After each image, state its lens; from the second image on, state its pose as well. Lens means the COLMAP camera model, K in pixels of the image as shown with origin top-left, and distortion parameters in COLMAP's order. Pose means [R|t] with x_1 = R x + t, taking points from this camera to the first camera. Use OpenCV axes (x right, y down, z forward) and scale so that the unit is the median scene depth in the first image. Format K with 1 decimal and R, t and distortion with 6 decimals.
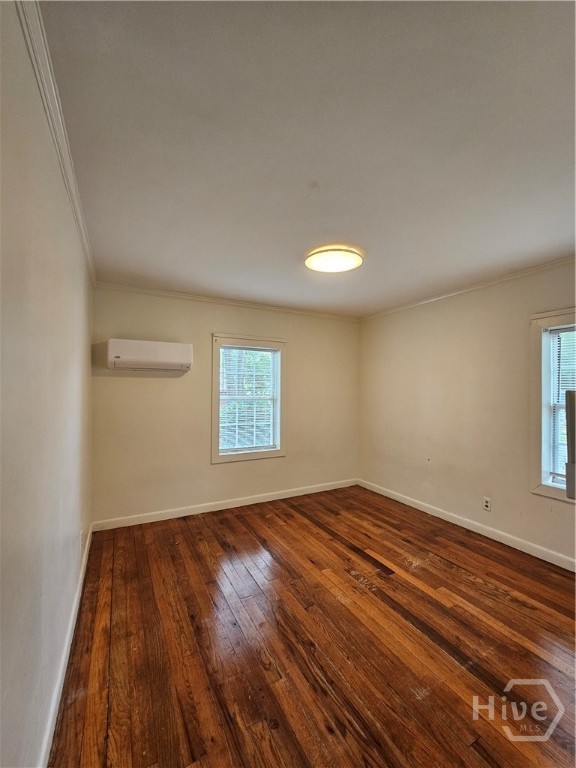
lens RADIAL K [[316.2, 0, 287.4], [0, 316.2, 386.4], [0, 0, 1]] dist [-0.006594, 0.002708]
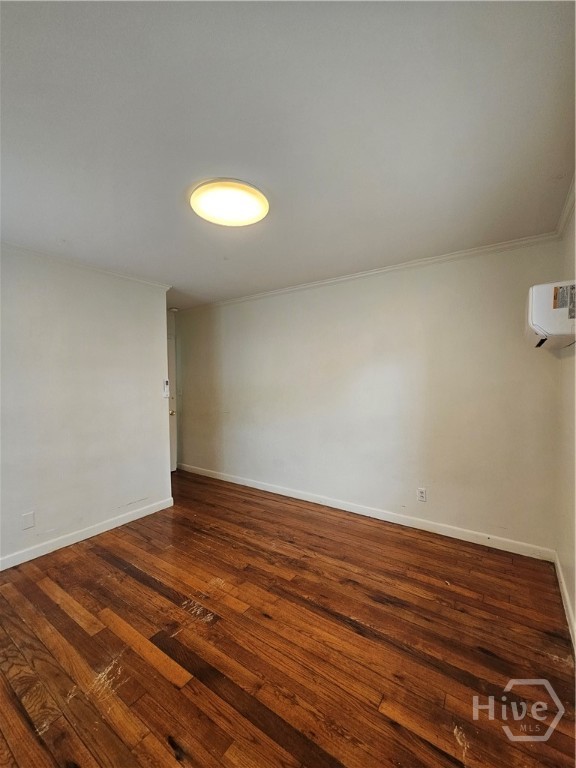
lens RADIAL K [[316.2, 0, 289.1], [0, 316.2, 382.8], [0, 0, 1]] dist [-0.006594, 0.002708]
pose [[-0.890330, 0.010791, -0.455188, 0.382602], [0.009728, 0.999942, 0.004680, 0.020556], [0.455212, -0.000261, -0.890383, 1.788599]]
